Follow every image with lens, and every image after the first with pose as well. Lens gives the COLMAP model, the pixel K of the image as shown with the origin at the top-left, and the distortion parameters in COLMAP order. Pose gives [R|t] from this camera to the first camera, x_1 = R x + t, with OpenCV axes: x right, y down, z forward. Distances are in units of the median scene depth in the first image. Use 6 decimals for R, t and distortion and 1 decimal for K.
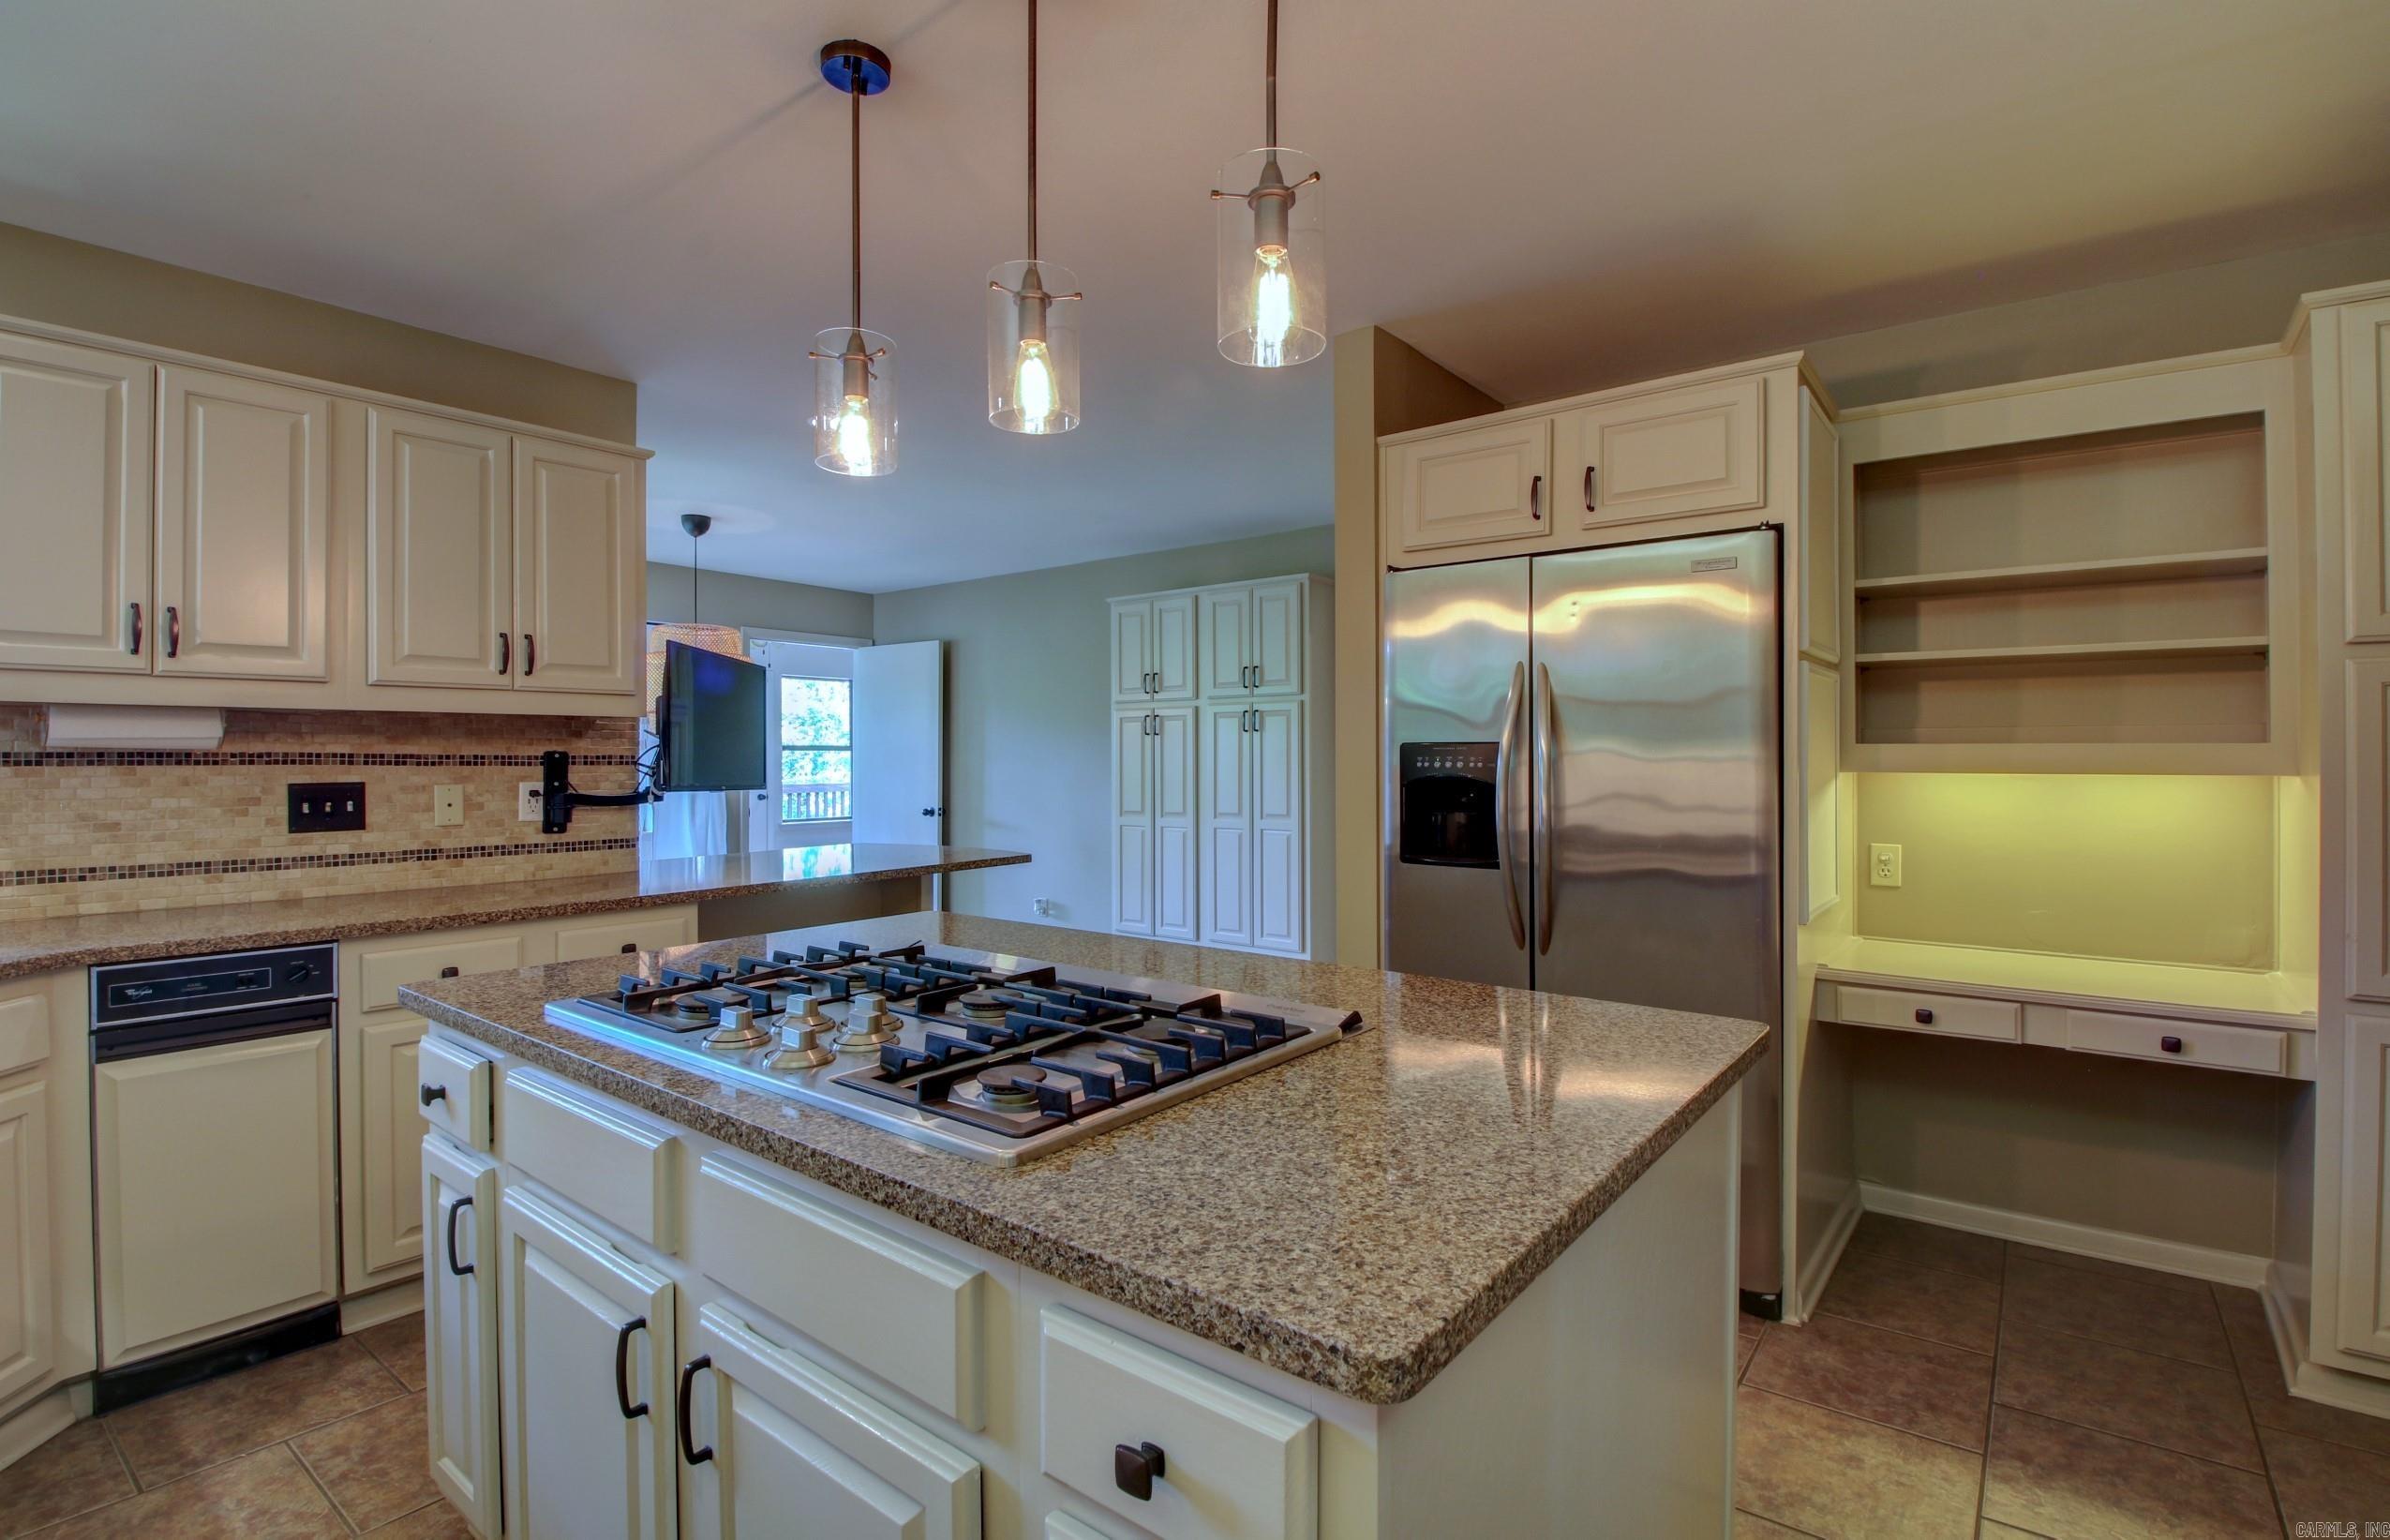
lens RADIAL K [[1116.8, 0, 1191.1], [0, 1116.8, 755.6], [0, 0, 1]] dist [0.002255, -0.019748]
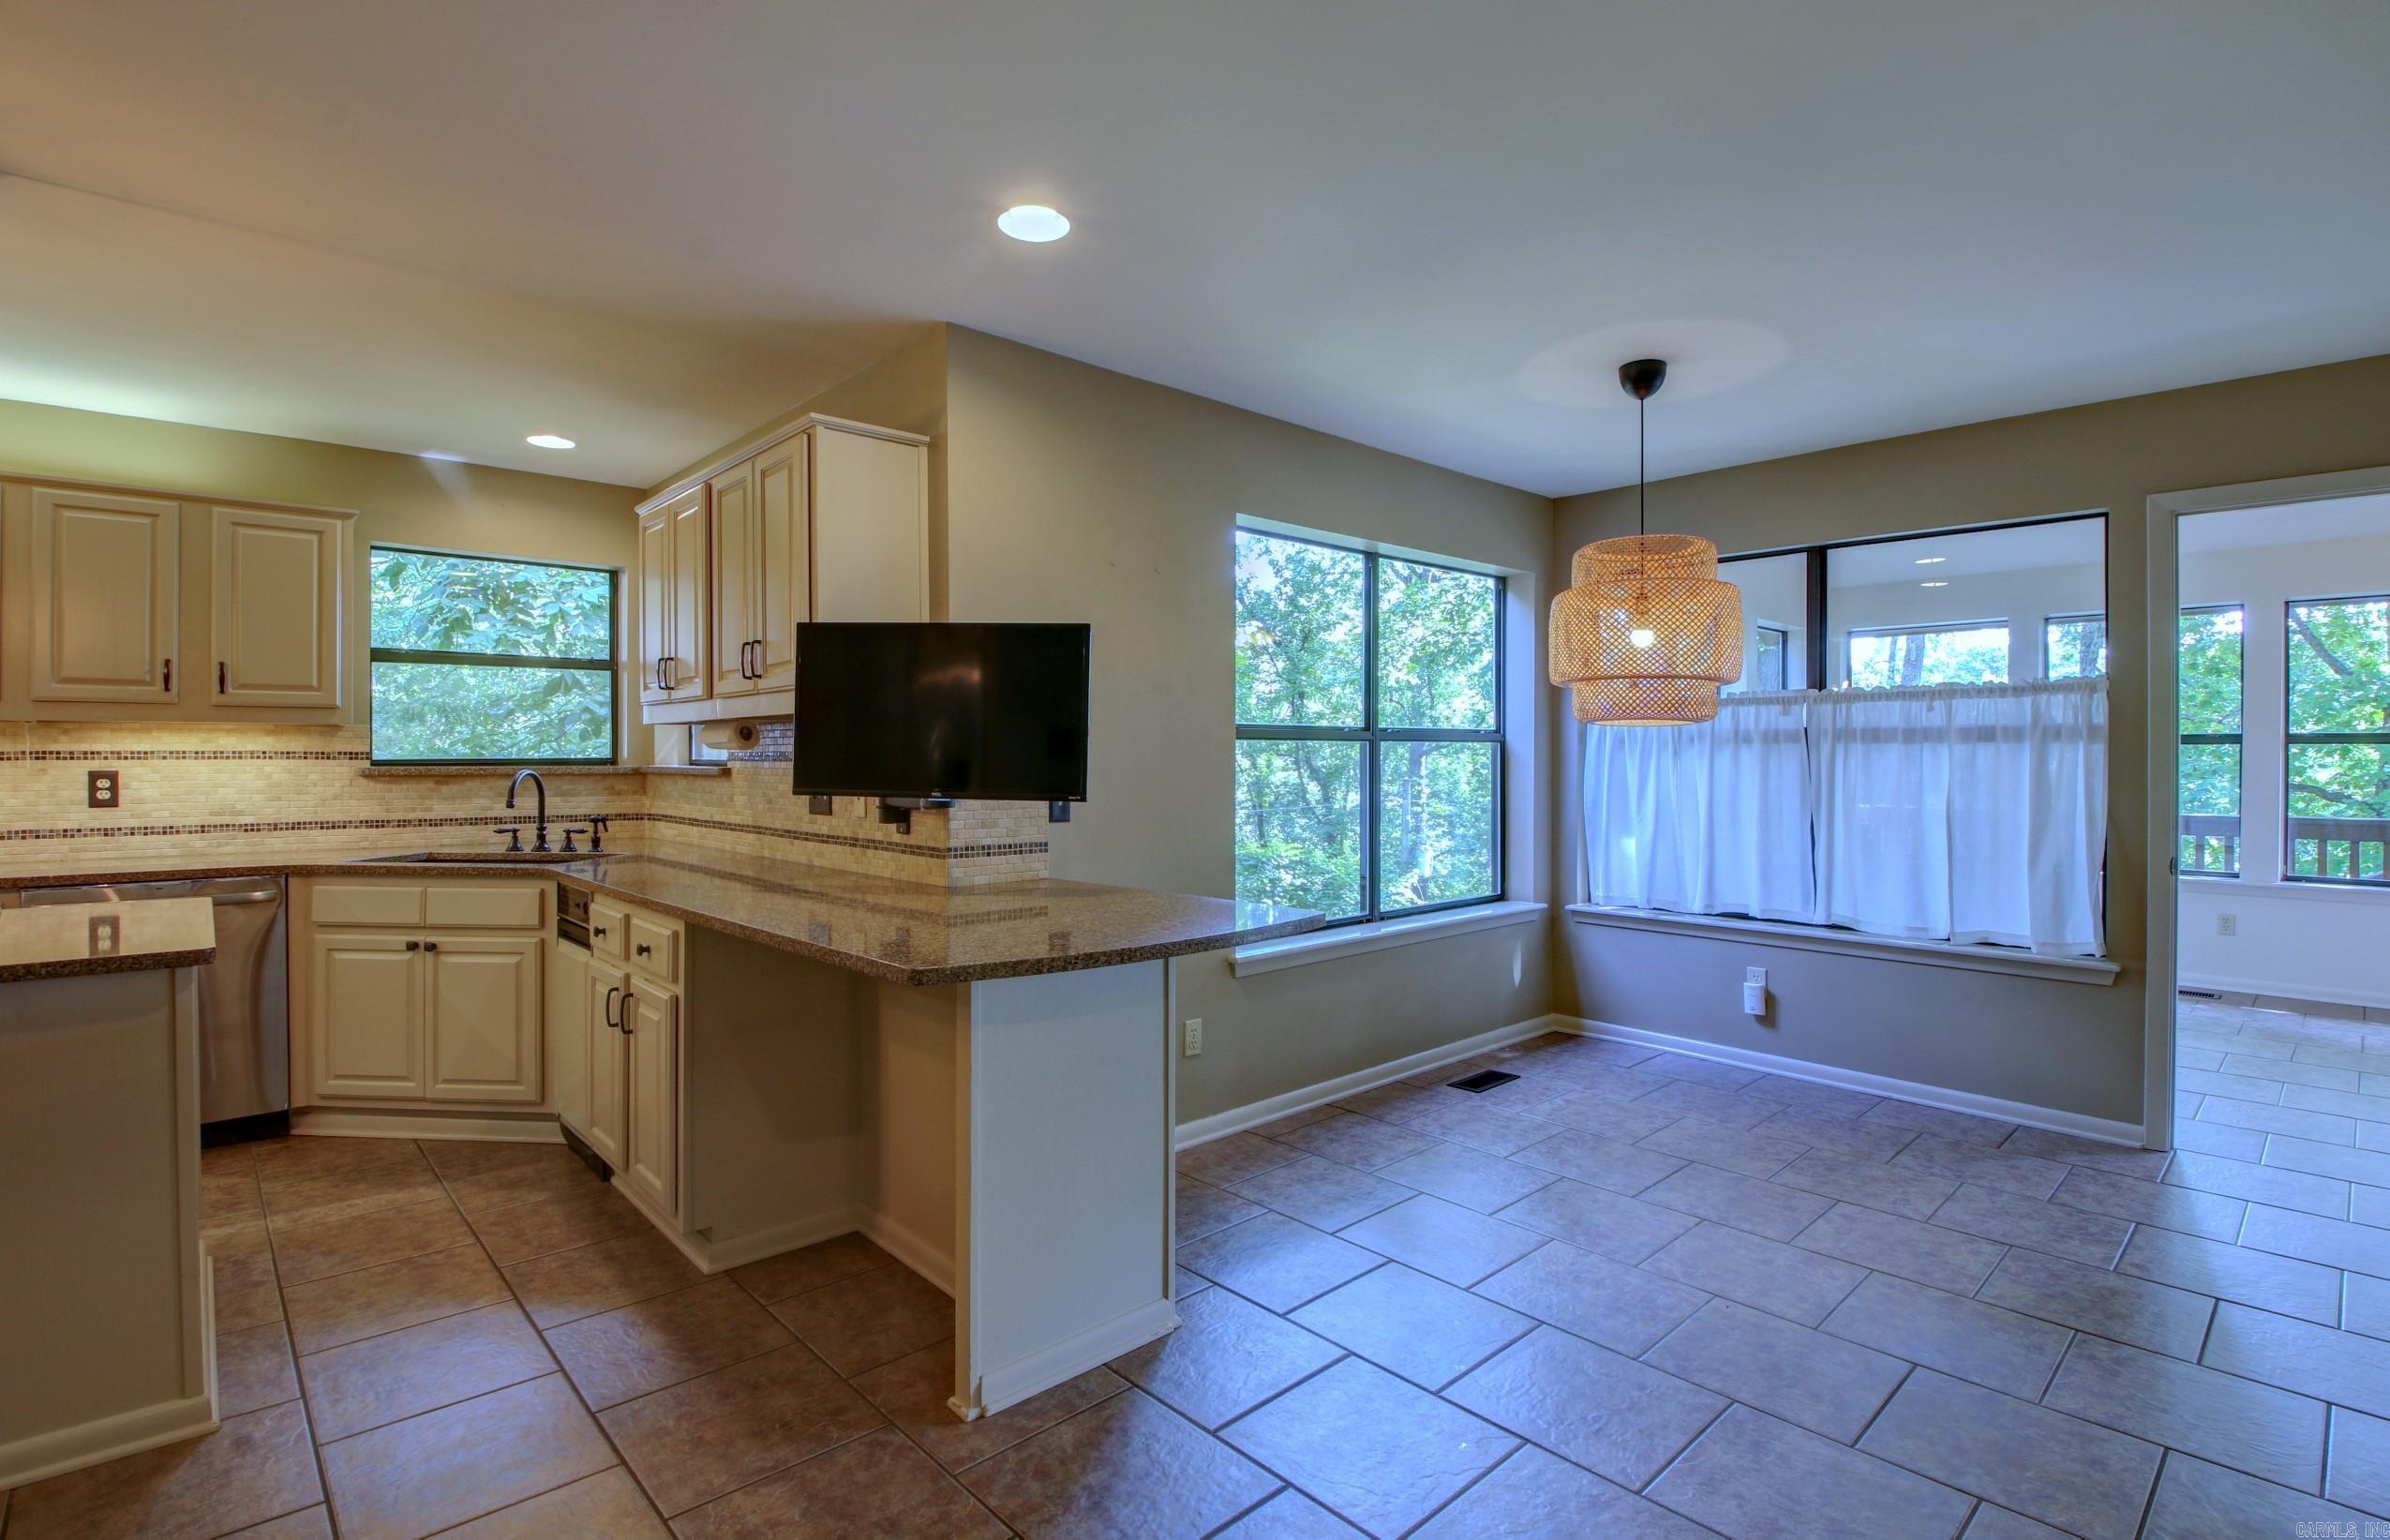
lens RADIAL K [[1116.8, 0, 1191.1], [0, 1116.8, 755.6], [0, 0, 1]] dist [0.002255, -0.019748]
pose [[-0.160386, 0.000759, -0.987054, 0.419939], [0.001509, 0.999999, 0.000524, 0.001240], [0.987053, -0.001405, -0.160387, 1.716675]]
